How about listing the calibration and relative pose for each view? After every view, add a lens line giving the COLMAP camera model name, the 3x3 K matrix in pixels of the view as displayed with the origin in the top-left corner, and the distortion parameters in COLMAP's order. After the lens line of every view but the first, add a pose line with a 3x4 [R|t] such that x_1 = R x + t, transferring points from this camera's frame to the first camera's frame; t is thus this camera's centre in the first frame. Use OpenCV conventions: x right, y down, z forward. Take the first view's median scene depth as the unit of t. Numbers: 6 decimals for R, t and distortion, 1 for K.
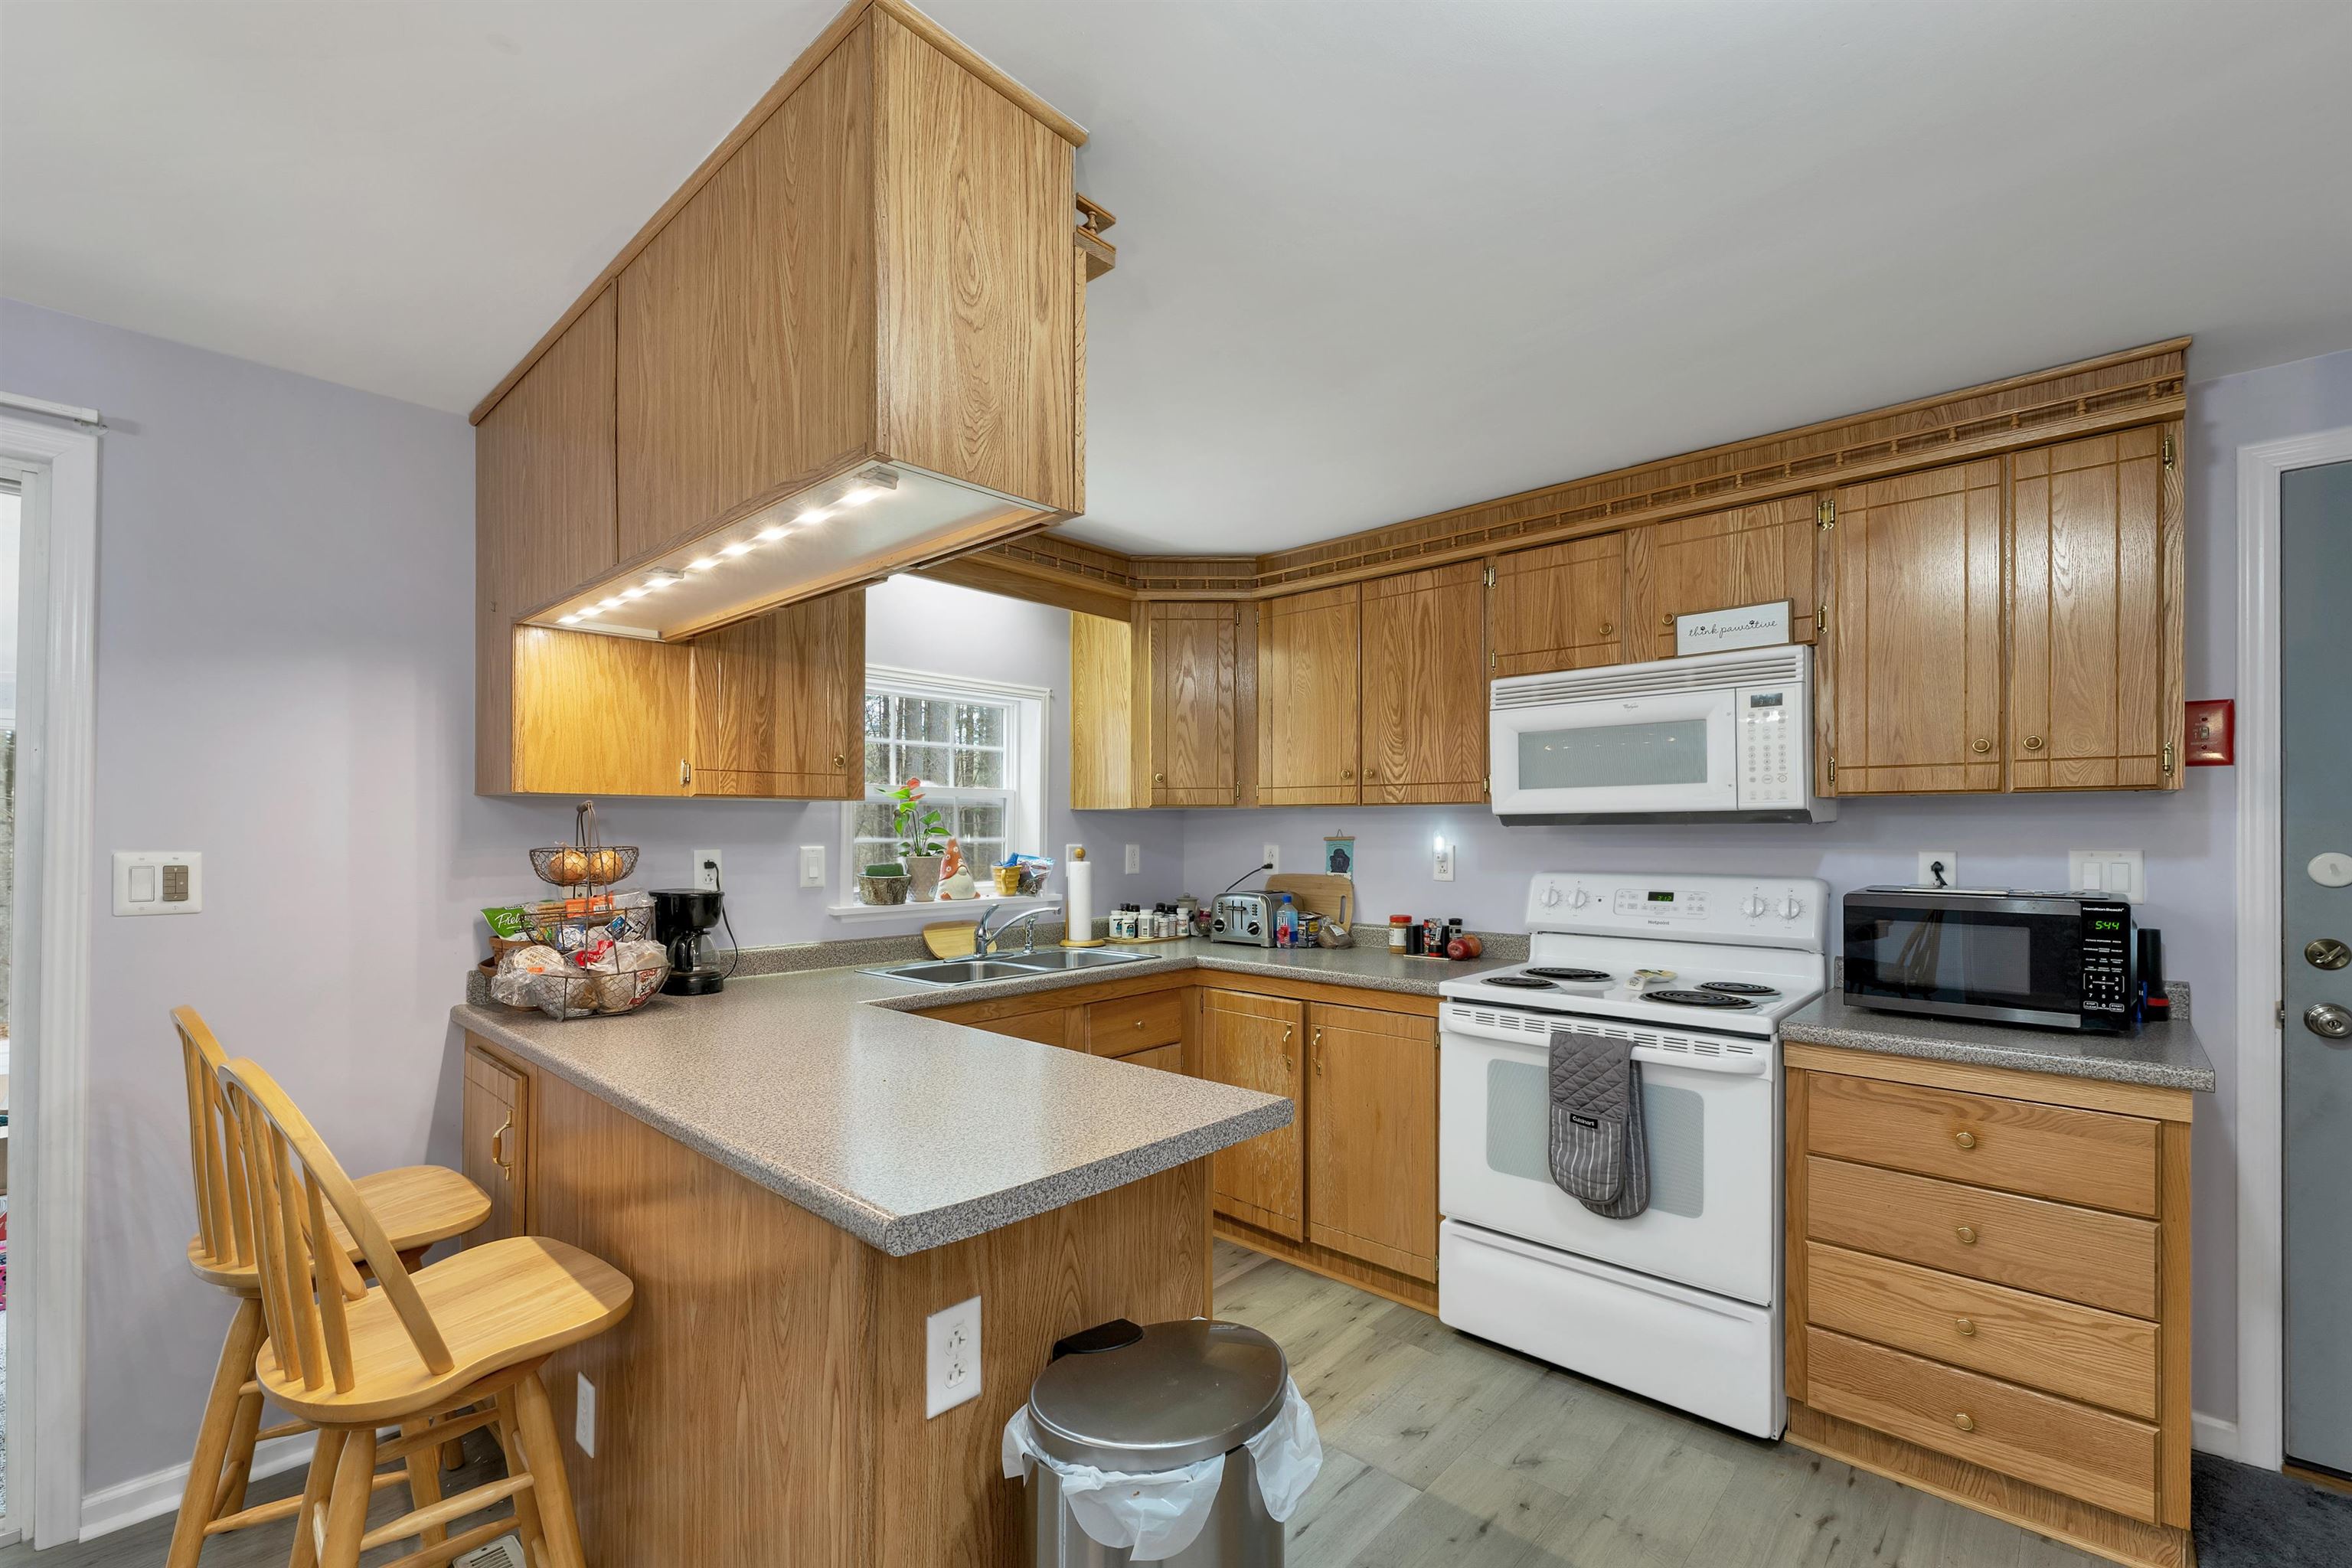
lens RADIAL K [[993.3, 0, 1170.2], [0, 993.3, 827.0], [0, 0, 1]] dist [-0.001042, 0.000339]
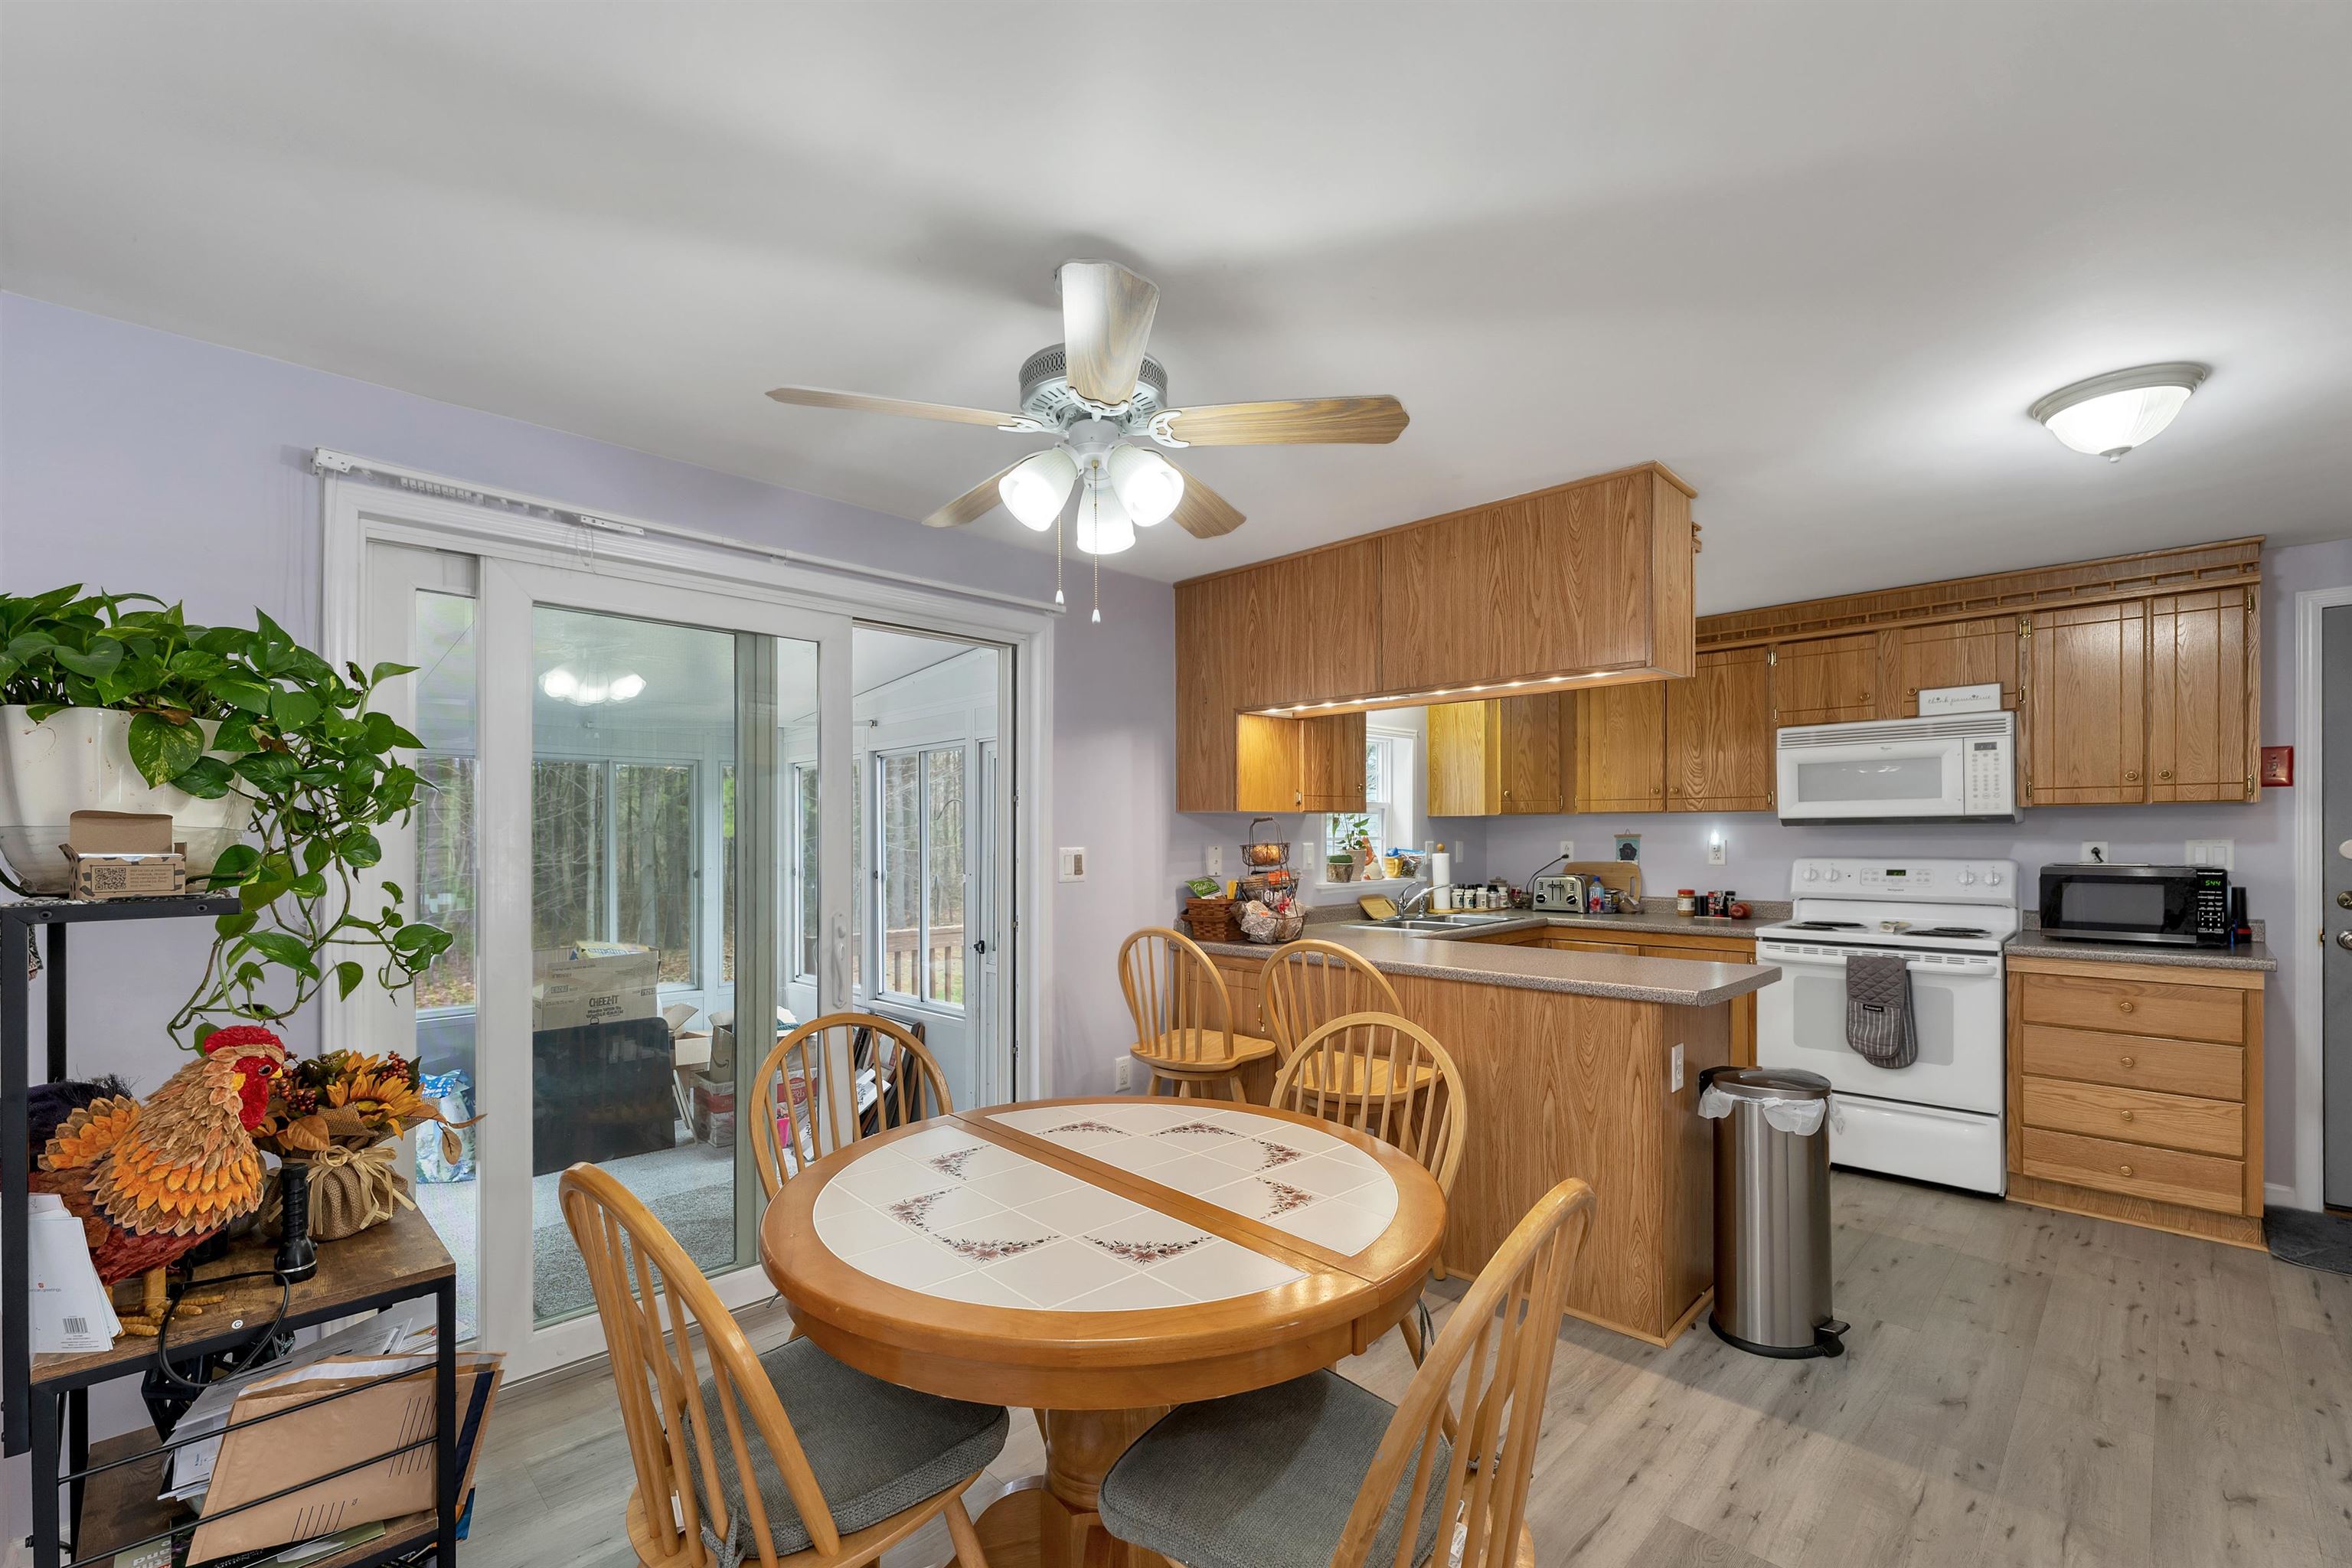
lens RADIAL K [[990.7, 0, 1169.1], [0, 990.7, 833.9], [0, 0, 1]] dist [-0.000188, 0.000124]
pose [[0.998949, -0.006898, -0.045306, -0.635389], [0.007208, 0.999952, 0.006688, -0.007491], [0.045258, -0.007007, 0.998951, -0.644550]]
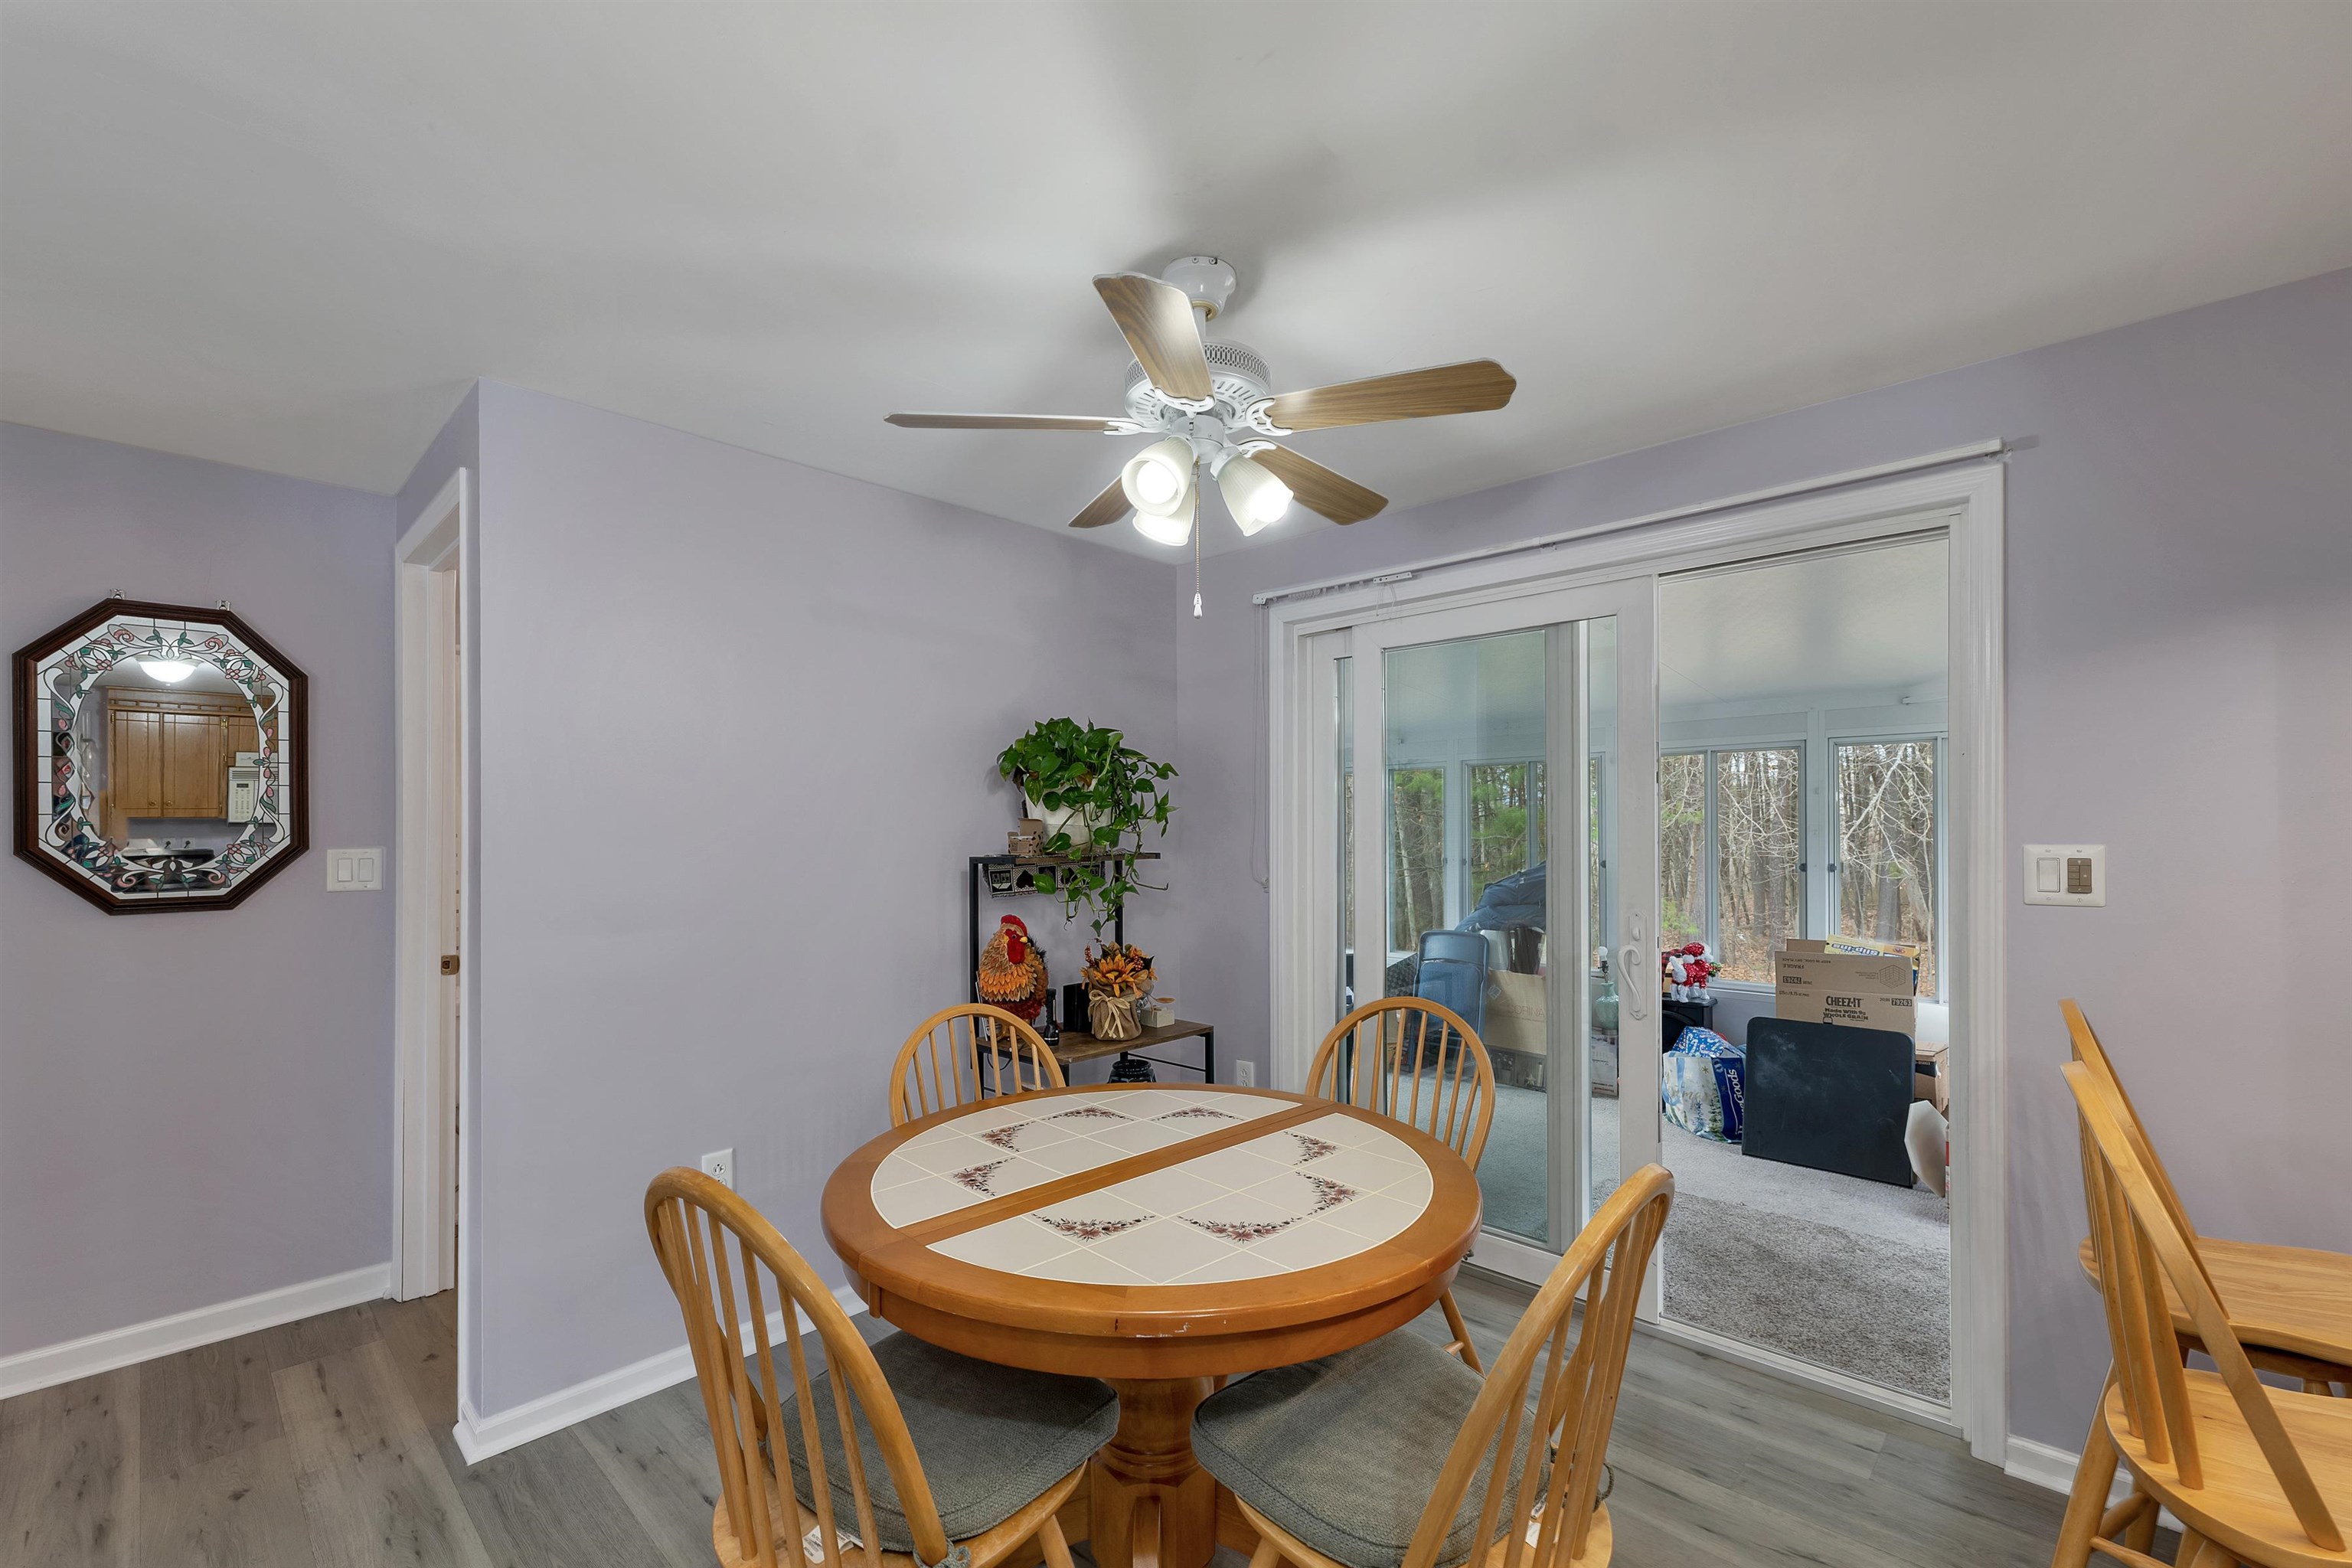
lens RADIAL K [[989.5, 0, 1165.0], [0, 989.5, 824.1], [0, 0, 1]] dist [0.001087, -0.000350]
pose [[-0.022867, -0.008304, -0.999704, 0.018369], [0.013185, 0.999876, -0.008607, 0.000660], [0.999652, -0.013378, -0.022754, 0.081926]]
